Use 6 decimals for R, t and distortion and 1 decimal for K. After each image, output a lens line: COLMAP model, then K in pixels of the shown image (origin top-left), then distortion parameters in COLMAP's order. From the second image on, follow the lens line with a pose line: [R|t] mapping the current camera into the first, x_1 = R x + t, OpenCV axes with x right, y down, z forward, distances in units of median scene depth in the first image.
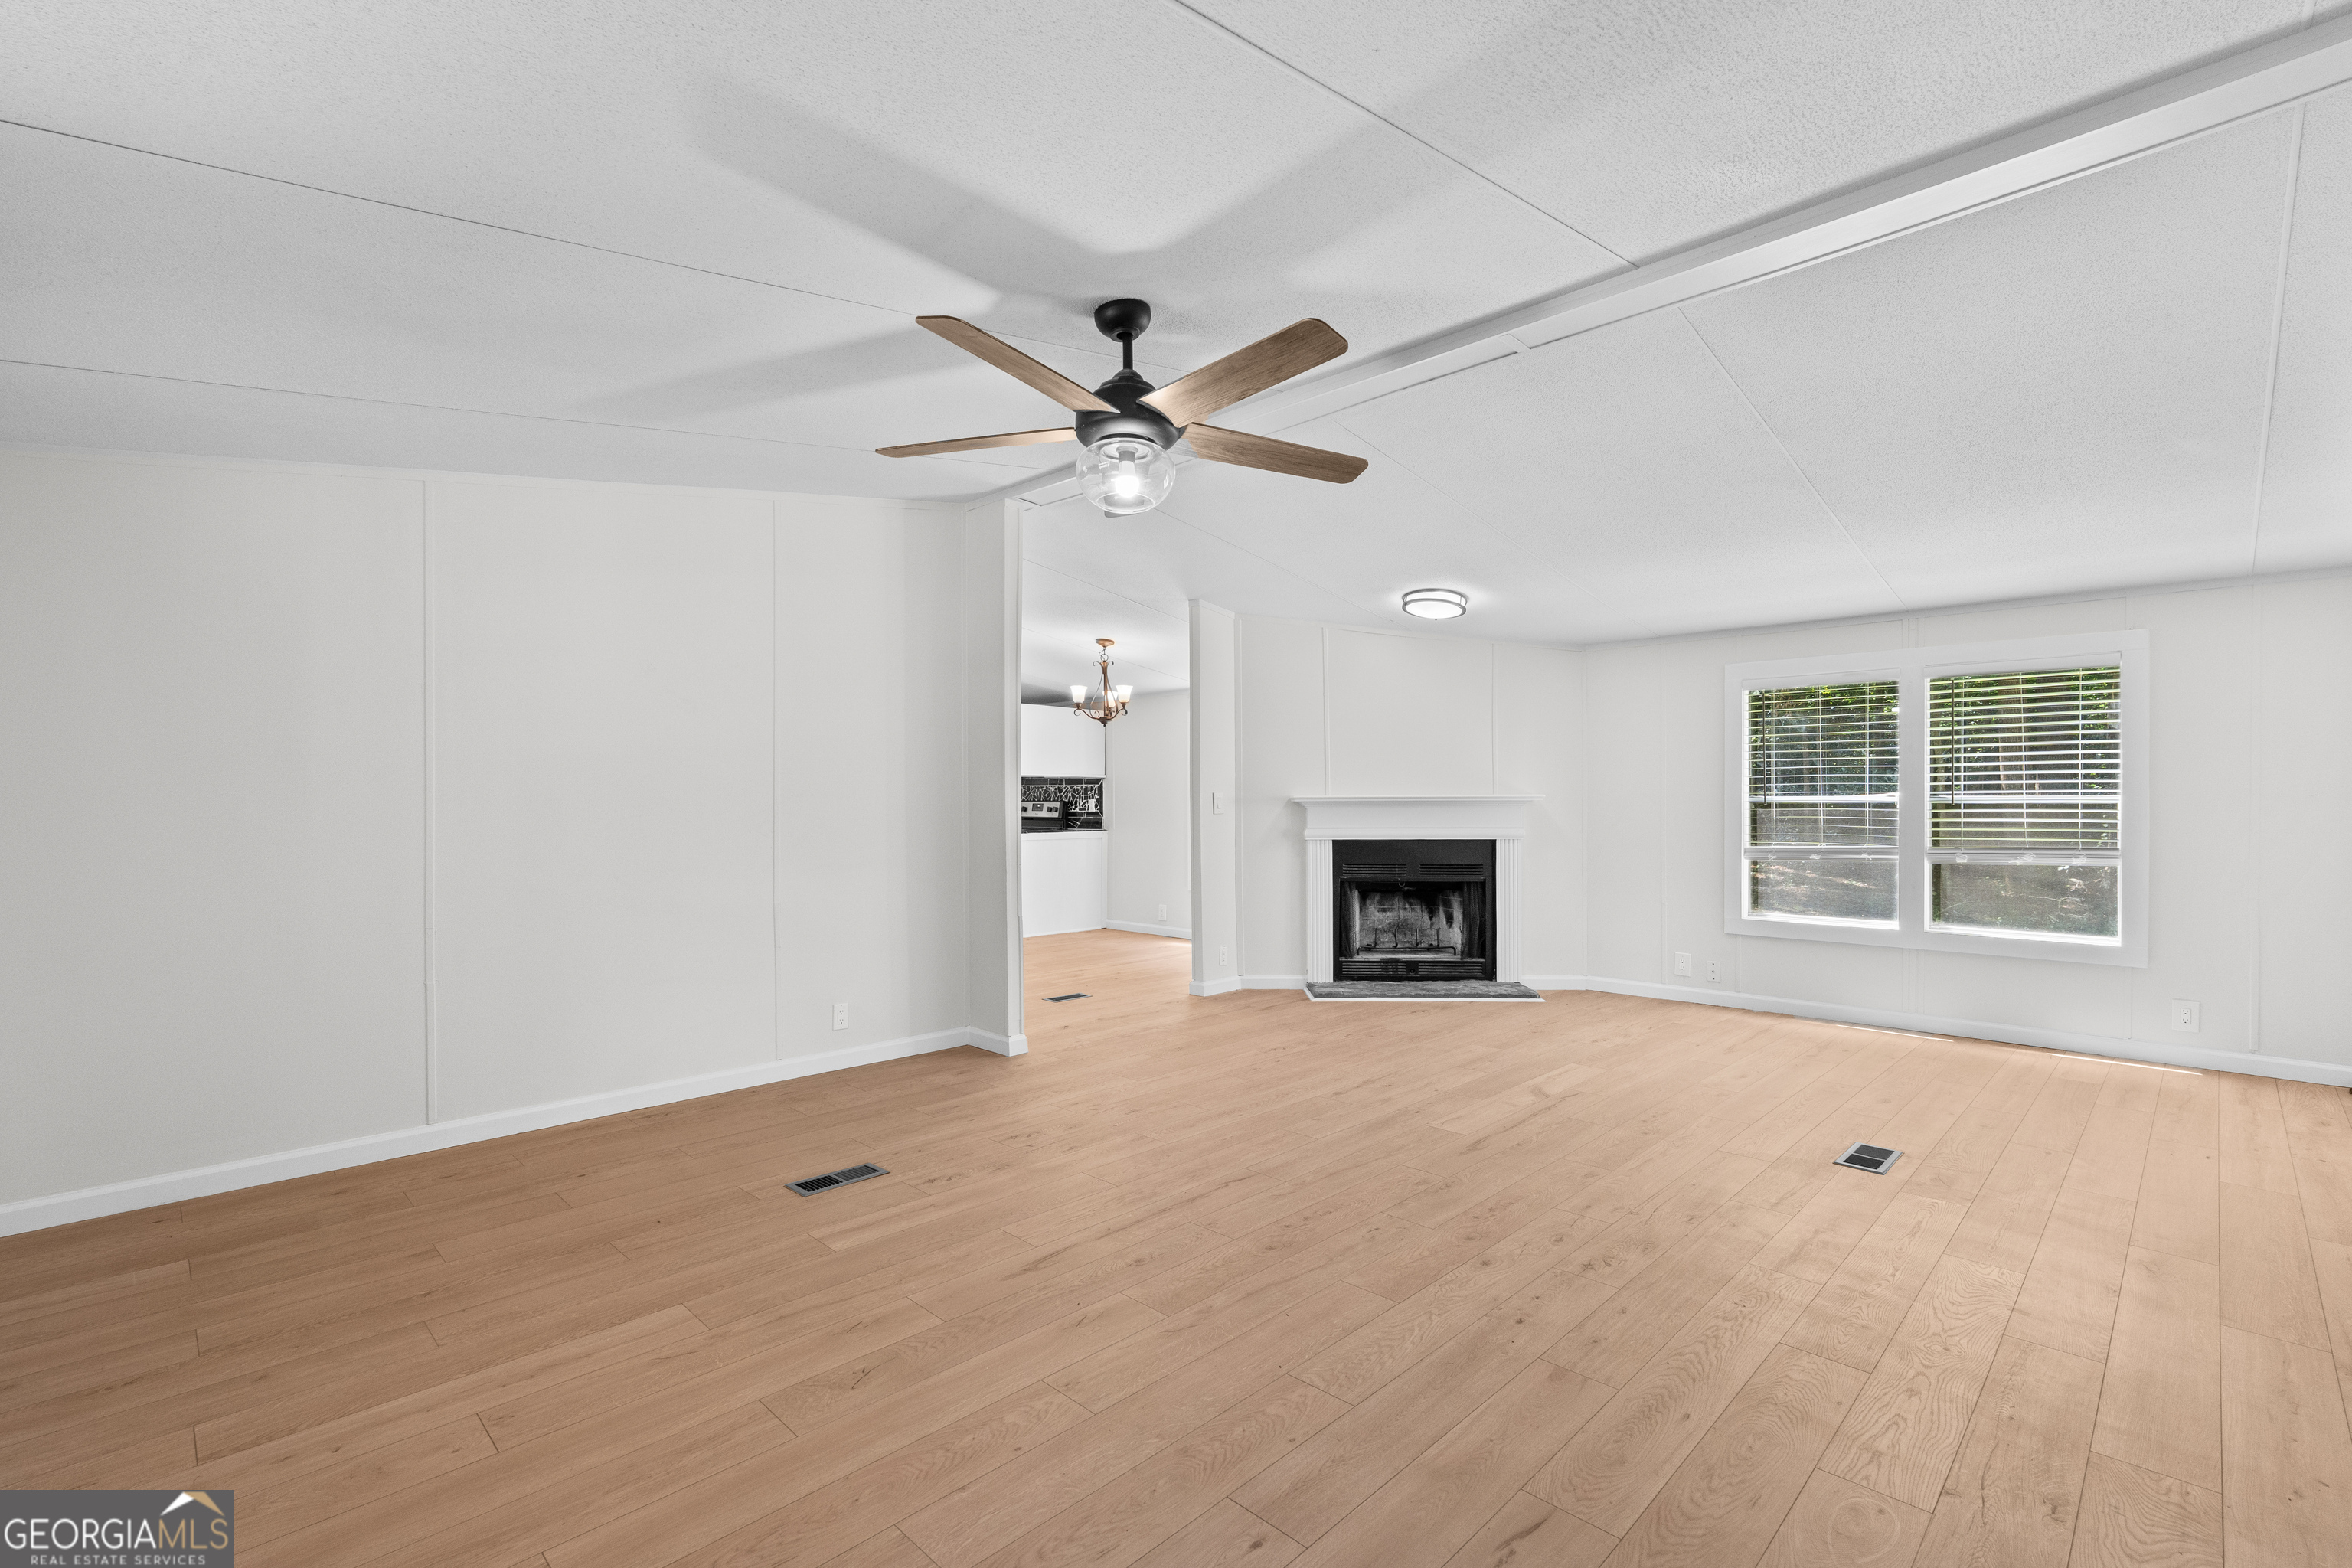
lens RADIAL K [[1040.2, 0, 1168.3], [0, 1040.2, 804.3], [0, 0, 1]] dist [0.000302, 0.000042]
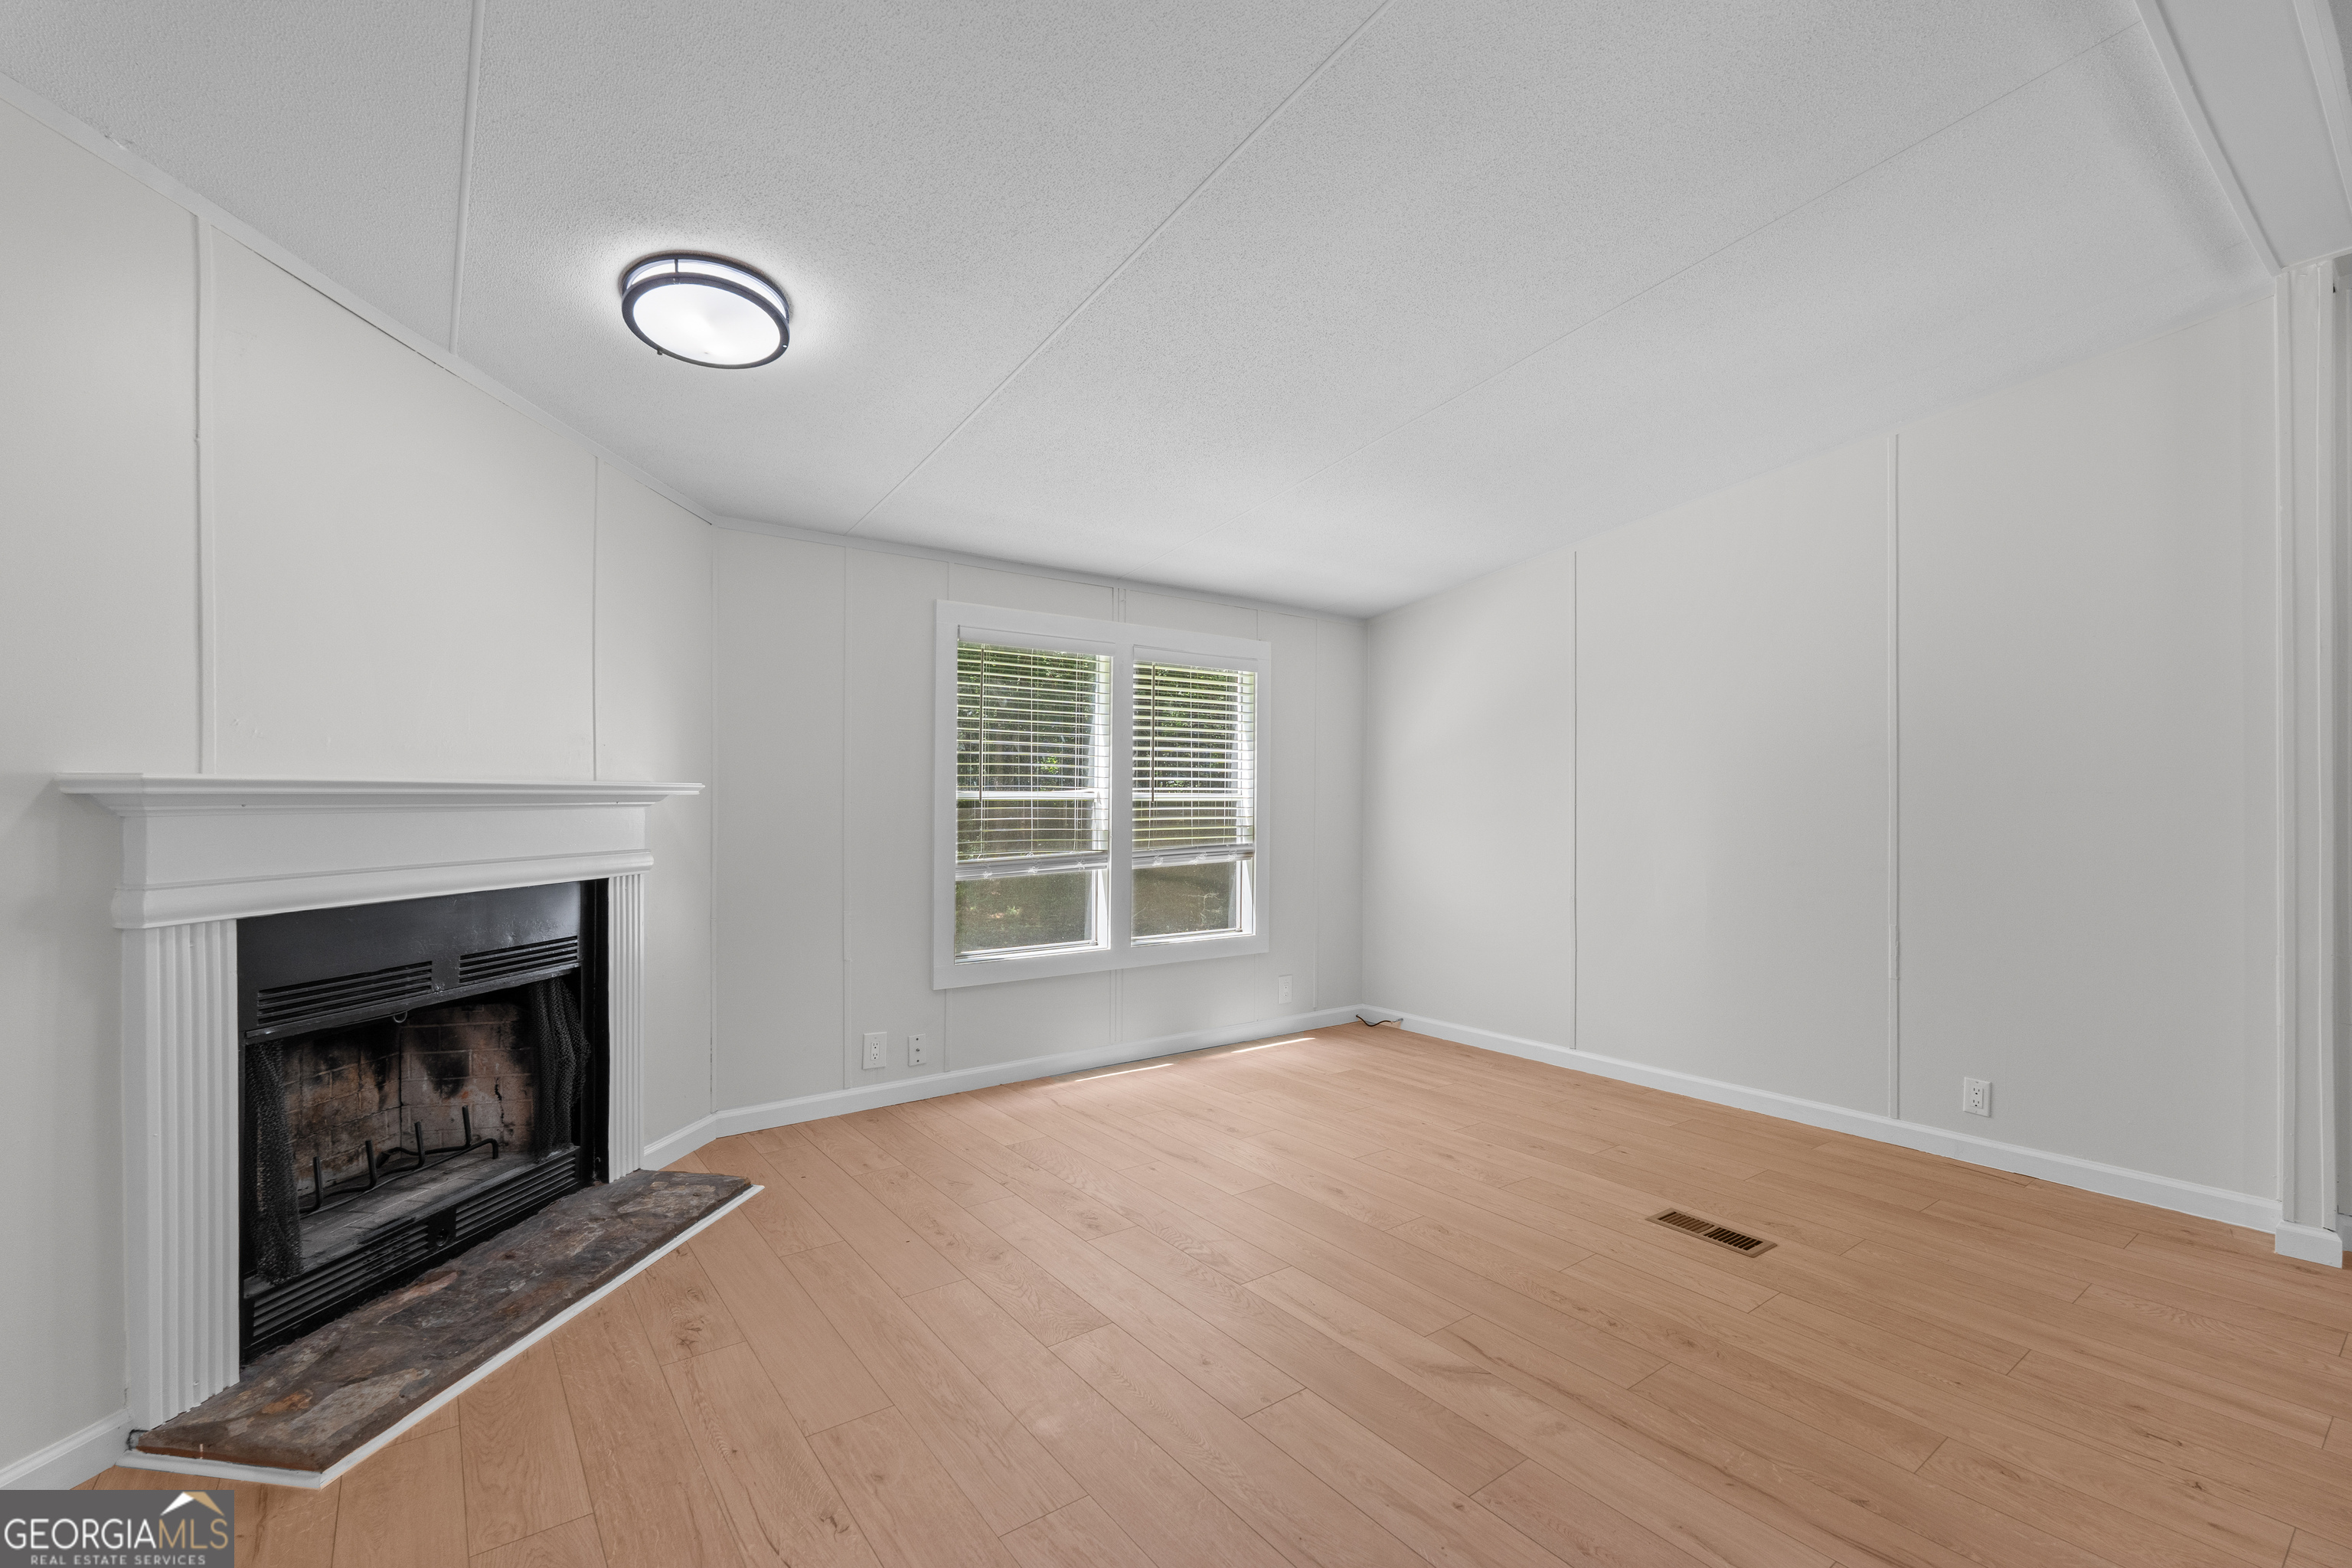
lens RADIAL K [[1023.4, 0, 1180.8], [0, 1023.4, 795.2], [0, 0, 1]] dist [-0.002093, -0.000120]
pose [[0.141649, 0.005036, 0.989904, -0.151251], [-0.001868, 0.999987, -0.004820, -0.001974], [-0.989915, -0.001166, 0.141657, 1.017065]]
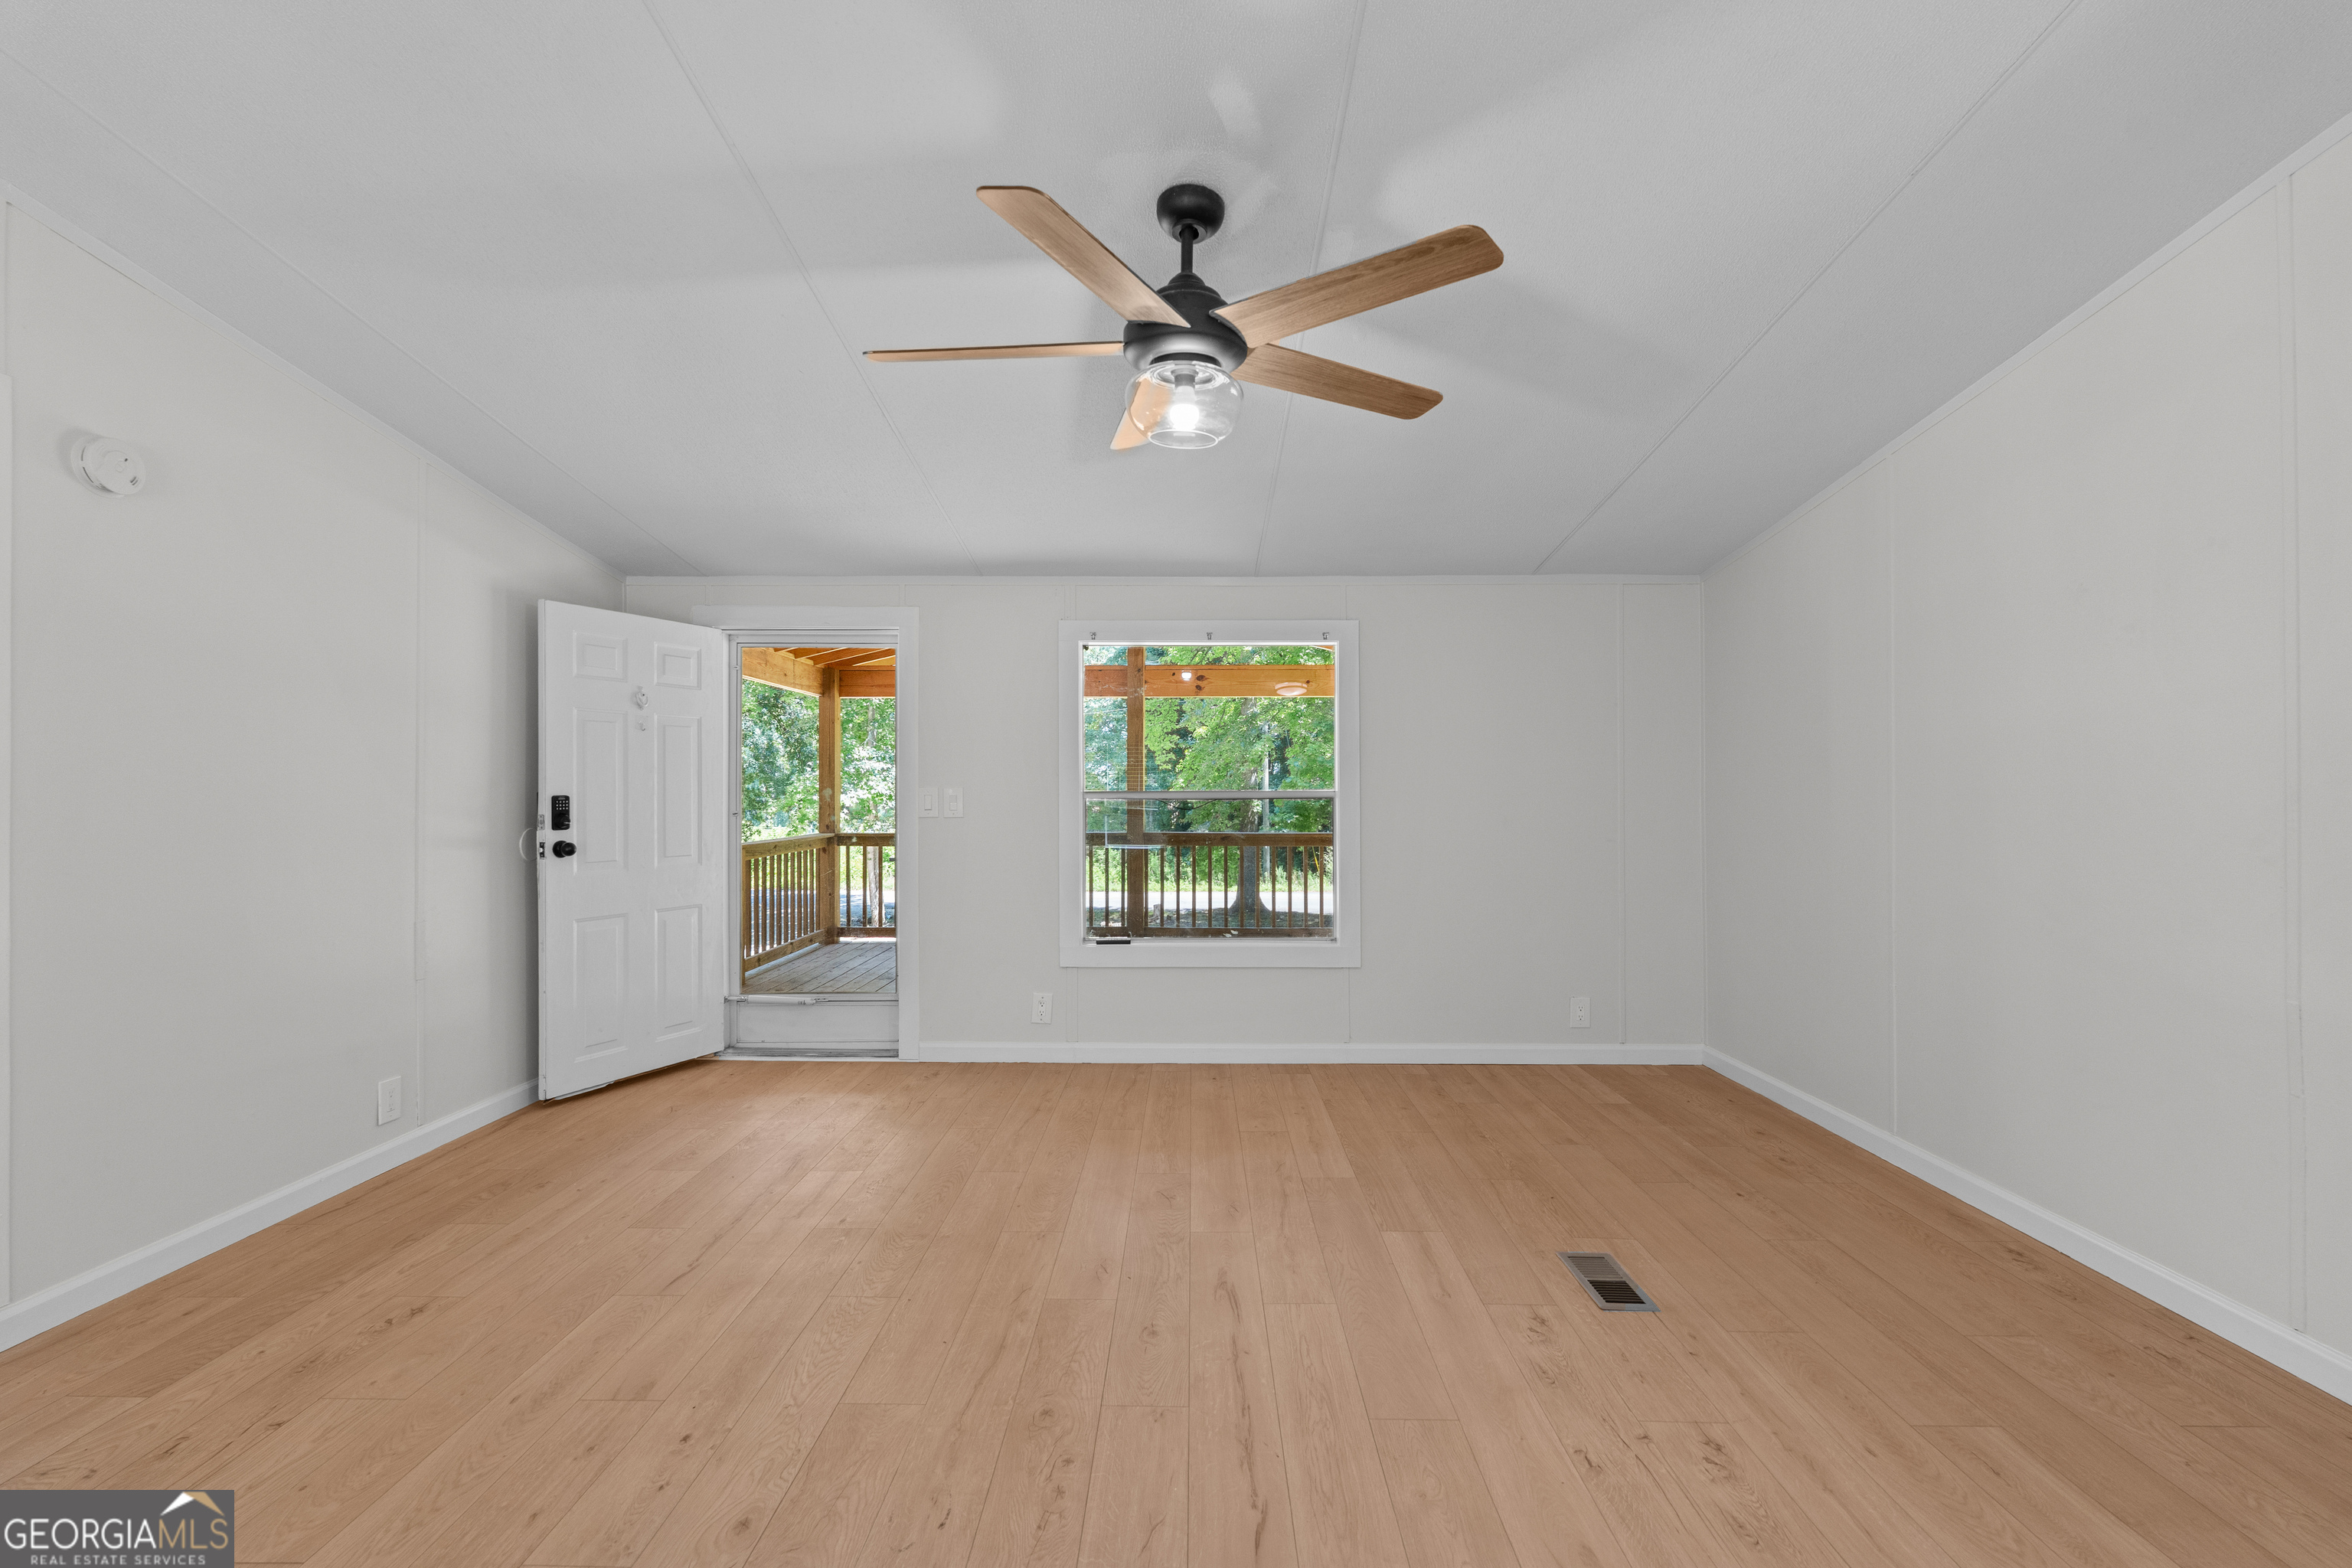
lens RADIAL K [[1043.3, 0, 1175.2], [0, 1043.3, 781.0], [0, 0, 1]] dist [-0.004153, -0.000221]
pose [[-0.719516, -0.006298, -0.694447, 0.338574], [-0.001474, 0.999970, -0.007541, -0.004534], [0.694474, -0.004402, -0.719504, 0.994498]]
